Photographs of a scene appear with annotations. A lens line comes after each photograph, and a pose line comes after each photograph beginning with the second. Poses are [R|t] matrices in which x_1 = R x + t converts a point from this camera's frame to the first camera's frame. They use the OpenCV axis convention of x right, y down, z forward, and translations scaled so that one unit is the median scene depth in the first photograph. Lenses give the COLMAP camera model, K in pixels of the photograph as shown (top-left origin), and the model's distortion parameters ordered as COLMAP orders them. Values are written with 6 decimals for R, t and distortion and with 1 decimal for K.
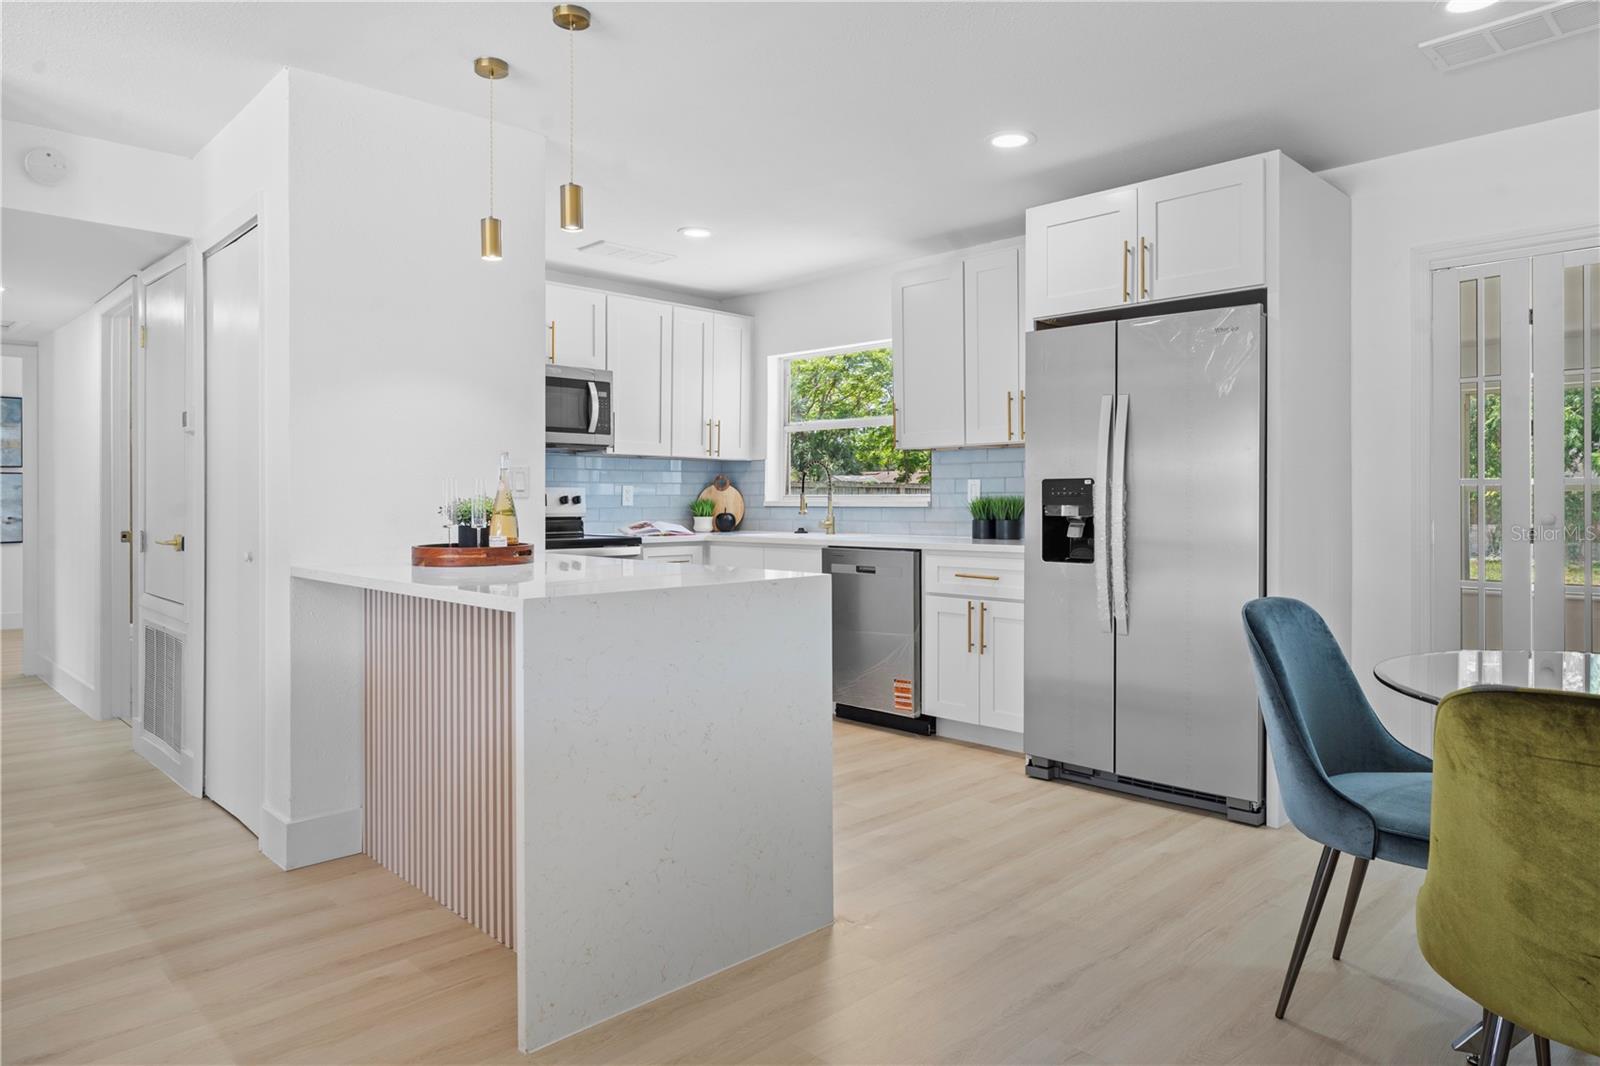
lens RADIAL K [[1001.2, 0, 805.3], [0, 1001.2, 497.7], [0, 0, 1]] dist [0.003507, 0.000102]
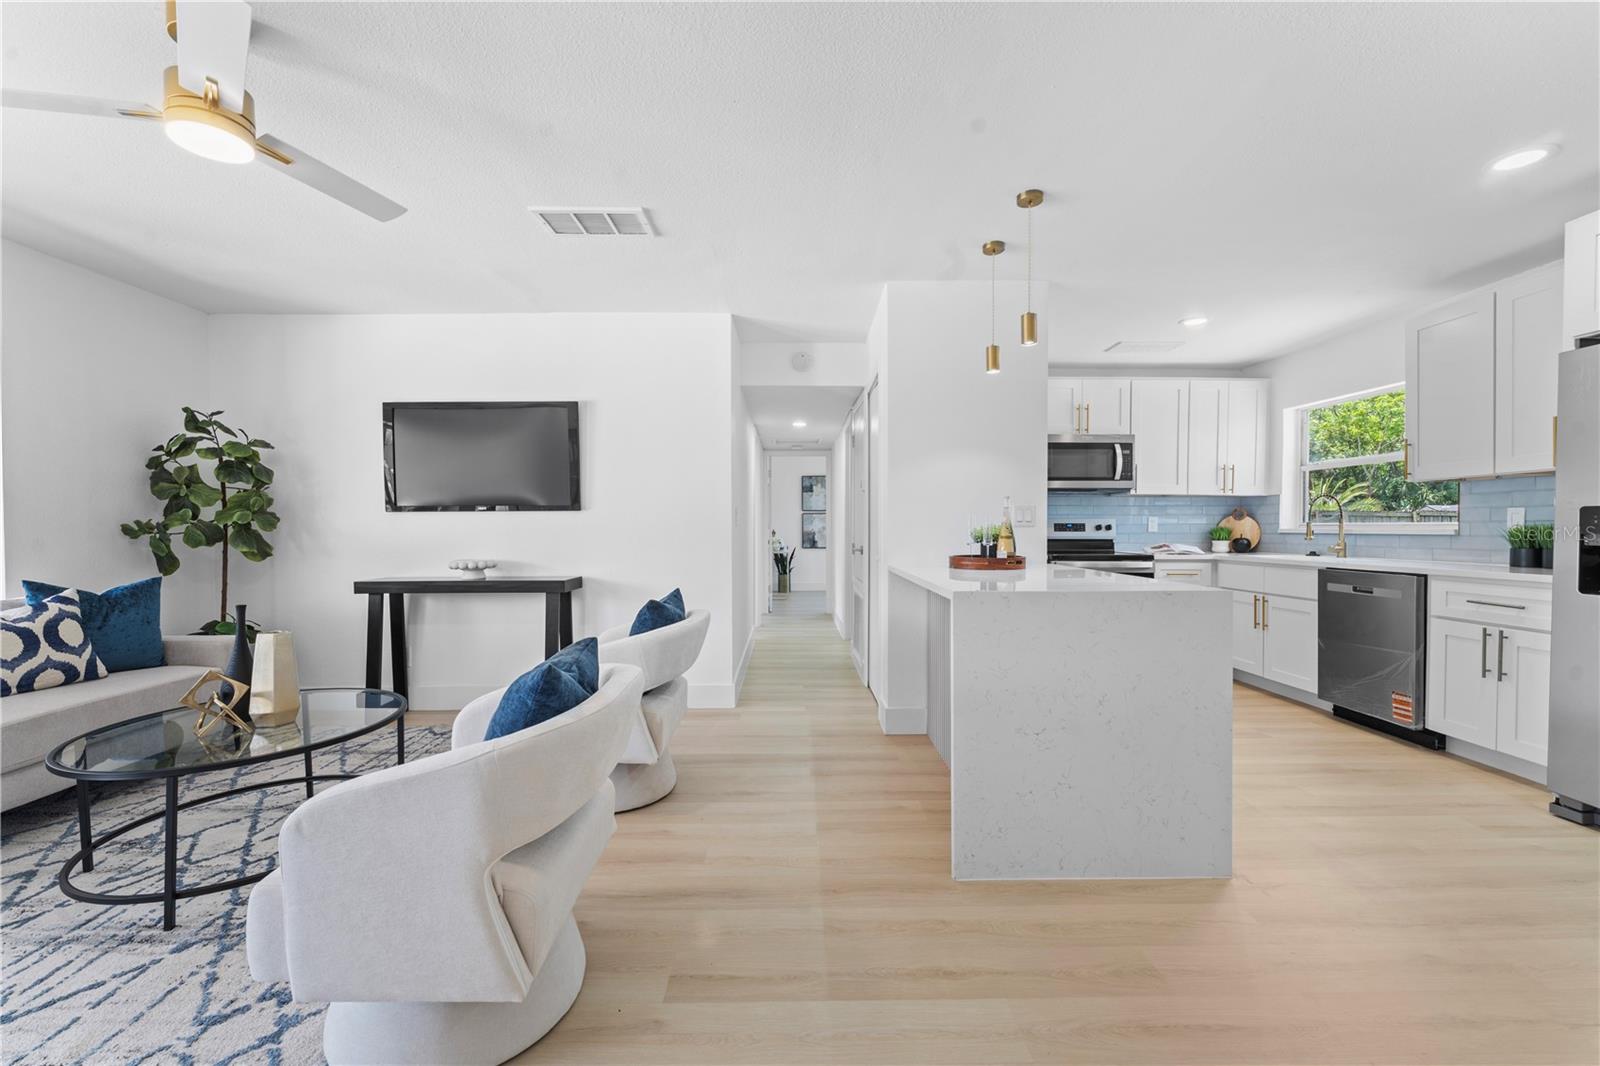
lens RADIAL K [[638.5, 0, 804.6], [0, 638.5, 537.1], [0, 0, 1]] dist [0.000381, -0.000333]
pose [[0.726245, 0.011816, -0.687334, 0.101858], [0.000563, 0.999842, 0.017783, -0.000647], [0.687435, -0.013302, 0.726124, 0.051353]]
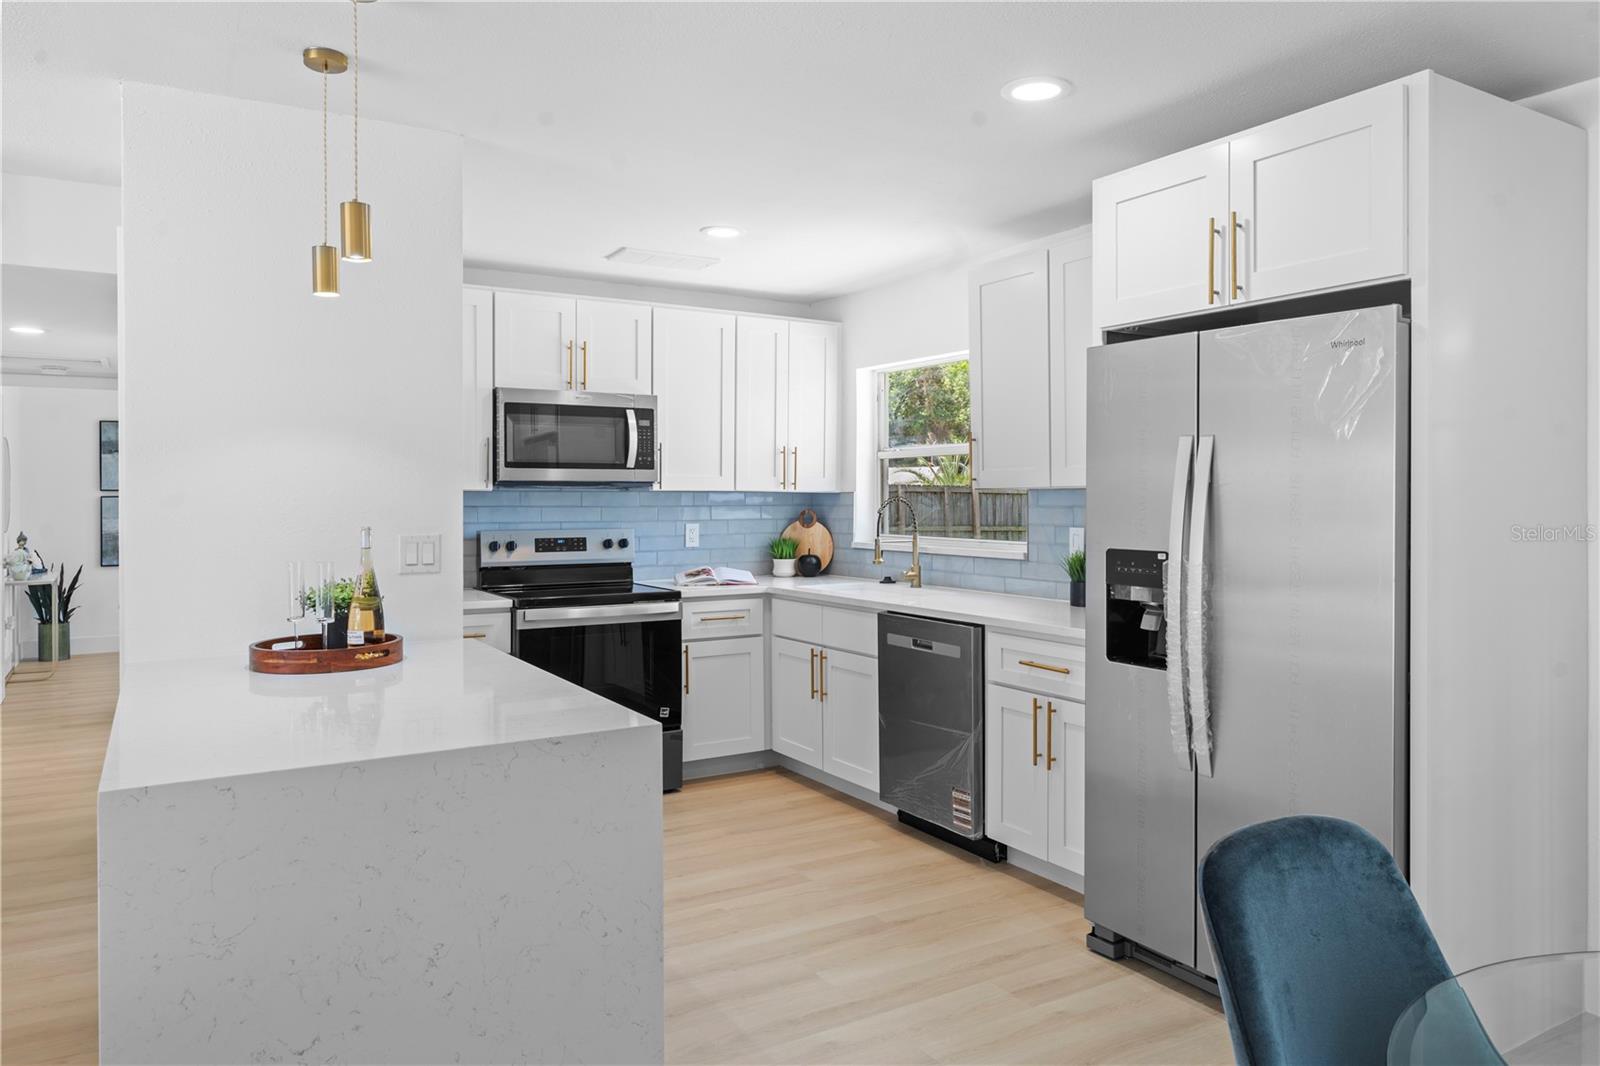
lens RADIAL K [[1069.6, 0, 799.8], [0, 1069.6, 497.6], [0, 0, 1]] dist [0.002206, -0.000311]
pose [[0.972568, -0.000044, -0.232621, 0.170832], [0.000782, 0.999995, 0.003082, -0.049624], [0.232619, -0.003179, 0.972563, 0.158855]]
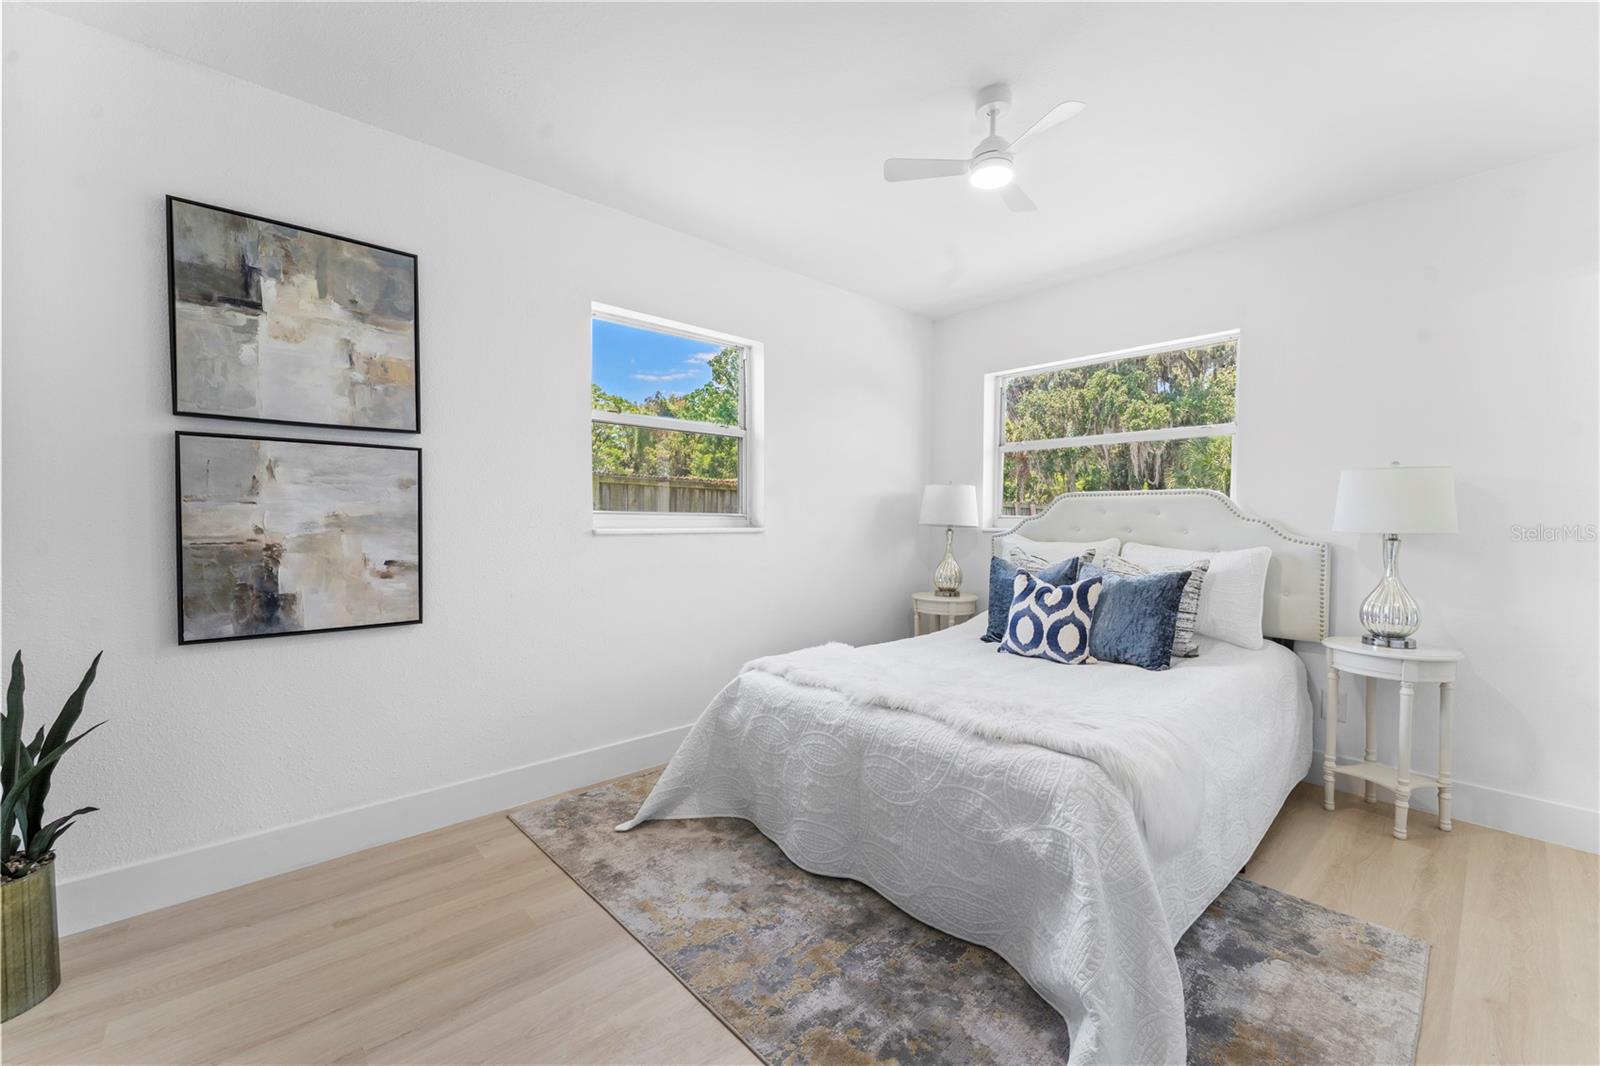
lens RADIAL K [[638.5, 0, 804.6], [0, 638.5, 537.1], [0, 0, 1]] dist [0.000381, -0.000333]
pose [[0.998958, 0.005622, -0.045294, -1.161694], [-0.004448, 0.999652, 0.025994, 0.005562], [0.045424, -0.025766, 0.998635, 1.426014]]
